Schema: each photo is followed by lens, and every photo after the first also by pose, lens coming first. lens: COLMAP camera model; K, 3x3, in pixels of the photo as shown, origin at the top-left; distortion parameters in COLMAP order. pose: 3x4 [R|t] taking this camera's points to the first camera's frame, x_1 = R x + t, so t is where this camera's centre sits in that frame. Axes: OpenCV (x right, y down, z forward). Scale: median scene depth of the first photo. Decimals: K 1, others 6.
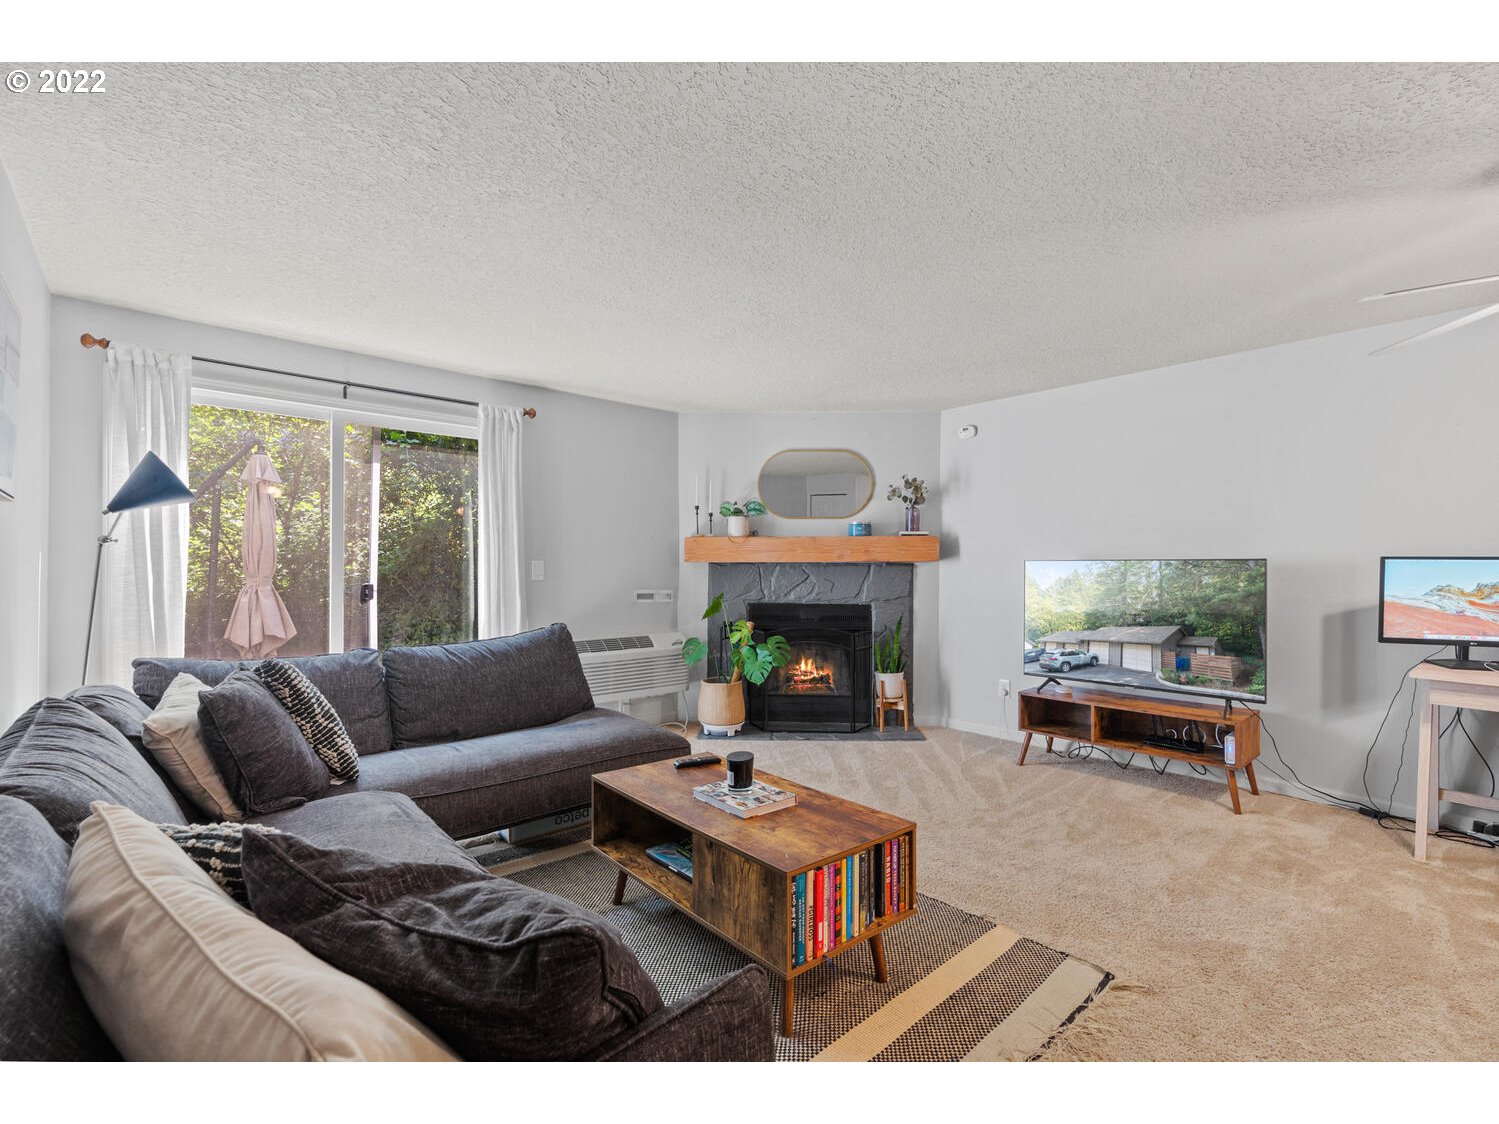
lens RADIAL K [[688.7, 0, 753.7], [0, 688.7, 577.5], [0, 0, 1]] dist [0.001401, 0.000179]
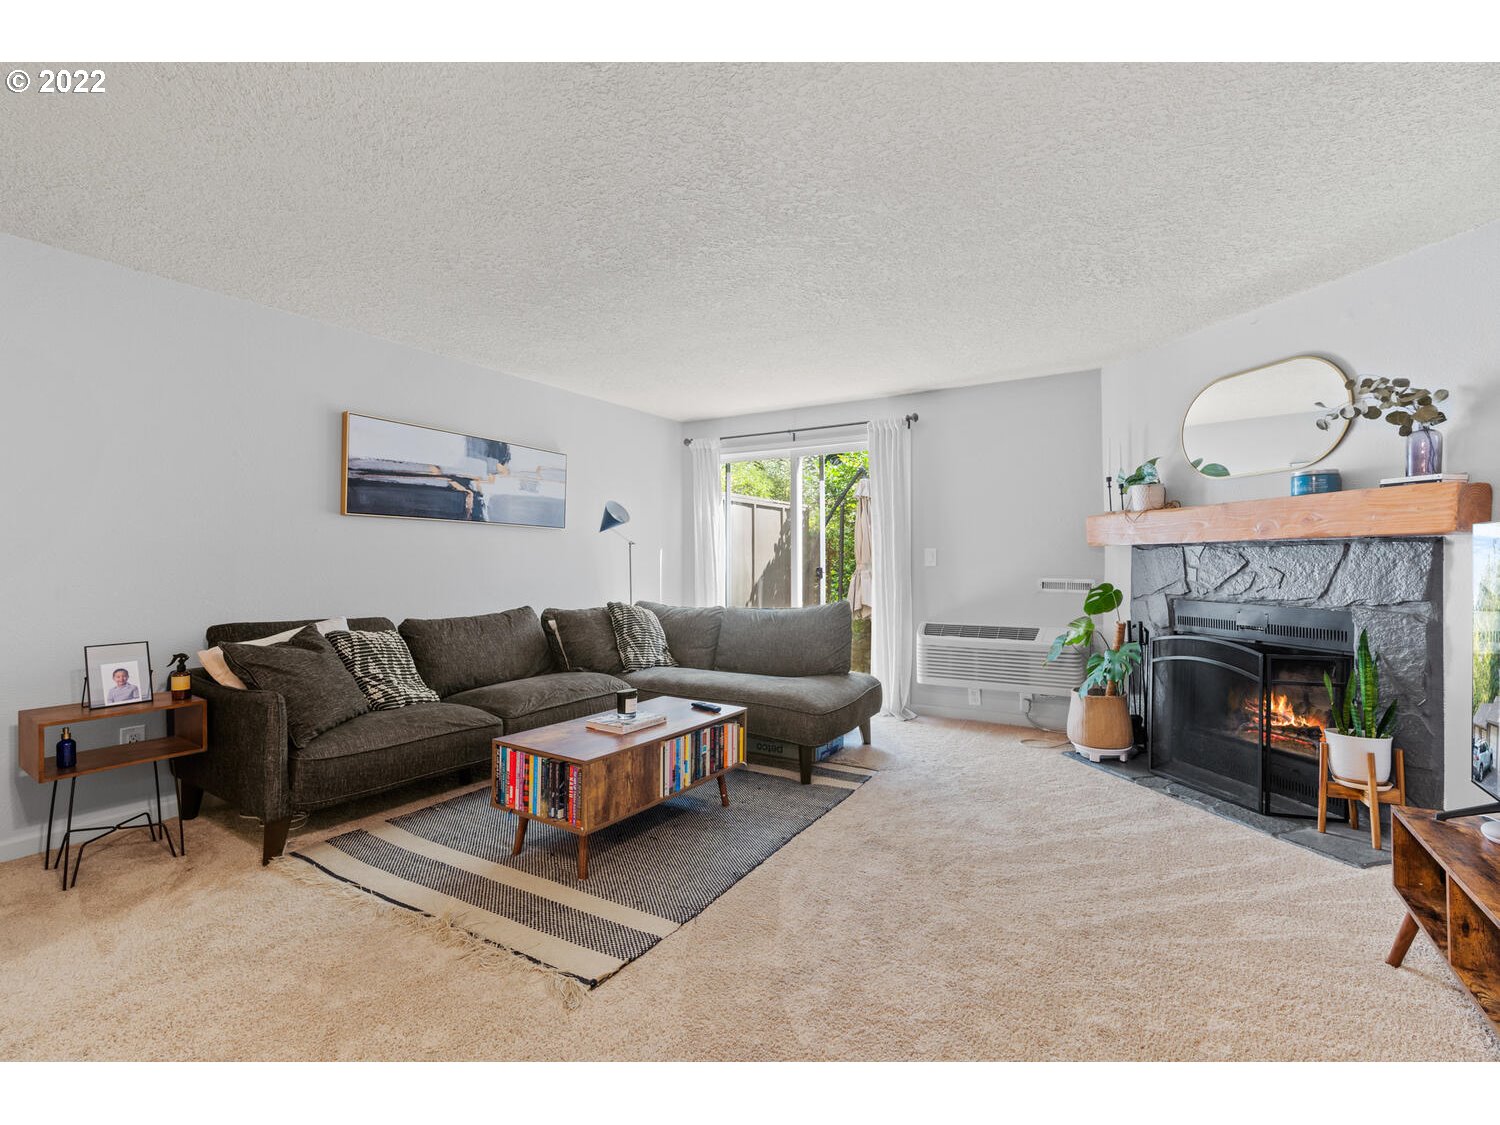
lens RADIAL K [[671.4, 0, 750.0], [0, 671.4, 562.5], [0, 0, 1]] dist [-0.000054, -0.000017]
pose [[0.302305, -0.002001, -0.953209, 0.668285], [-0.011137, 0.999922, -0.005631, 0.008883], [0.953146, 0.012318, 0.302259, 0.429043]]
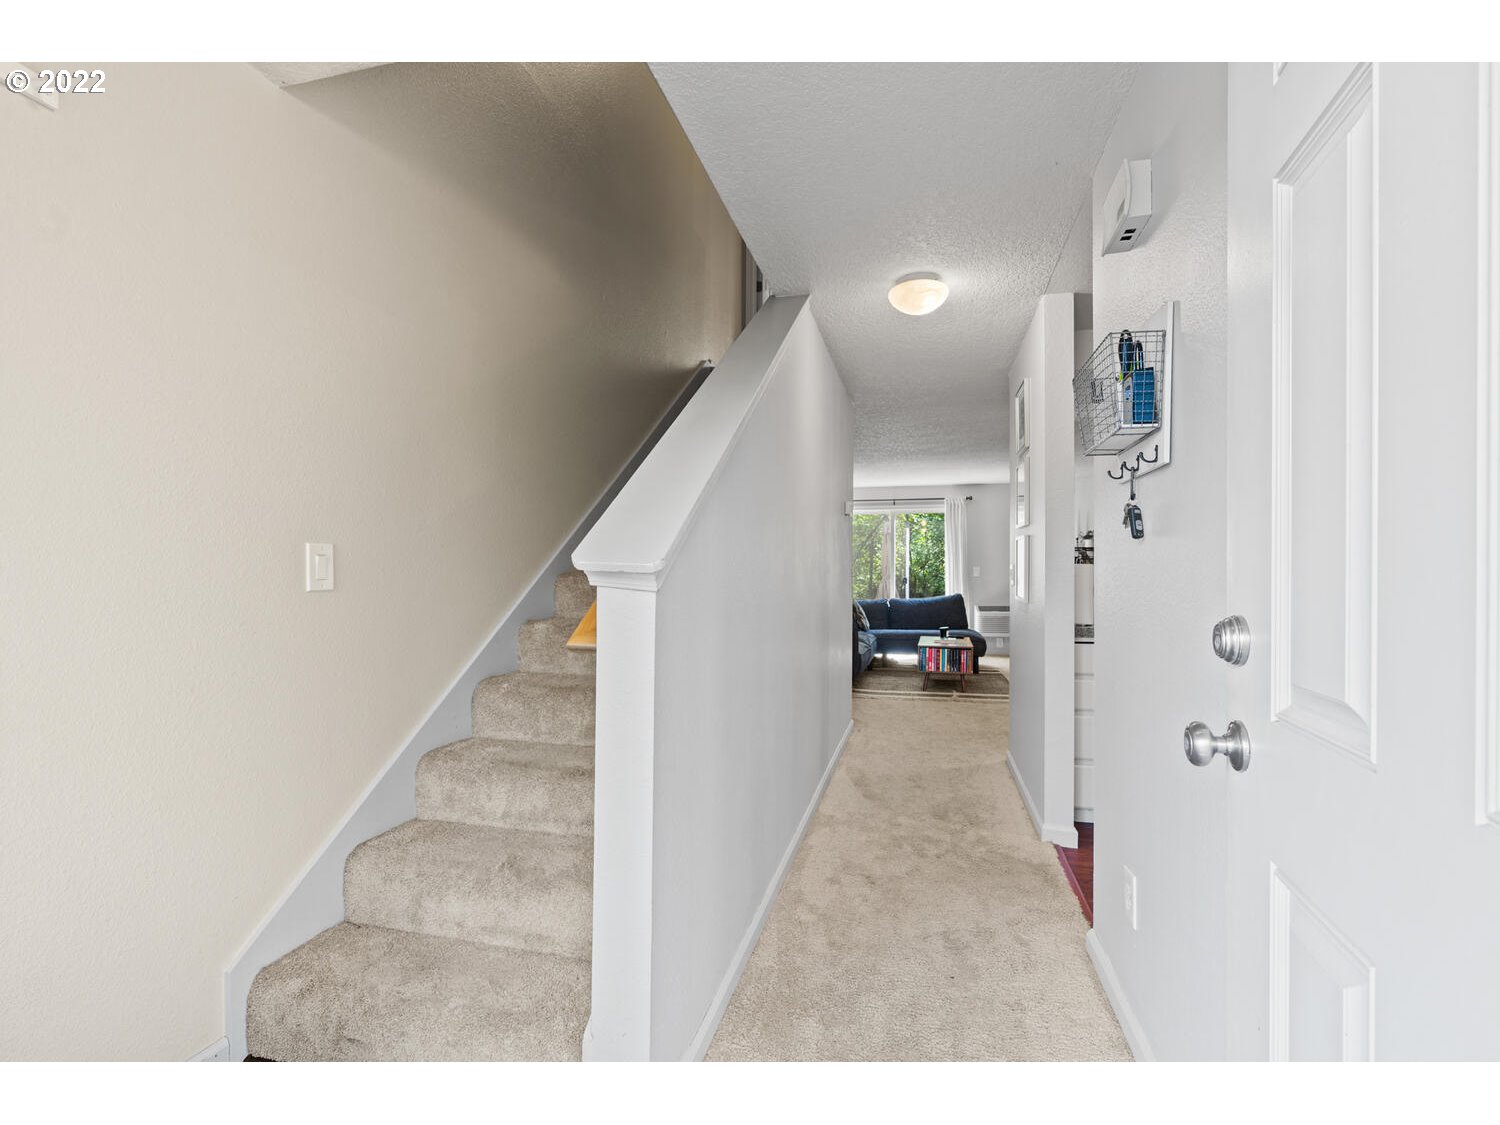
lens RADIAL K [[689.1, 0, 754.2], [0, 689.1, 578.0], [0, 0, 1]] dist [0.001401, 0.000179]
pose [[0.574090, -0.000758, -0.818792, 1.088021], [-0.003490, 0.999988, -0.003373, 0.021234], [0.818785, 0.004794, 0.574080, -0.812624]]
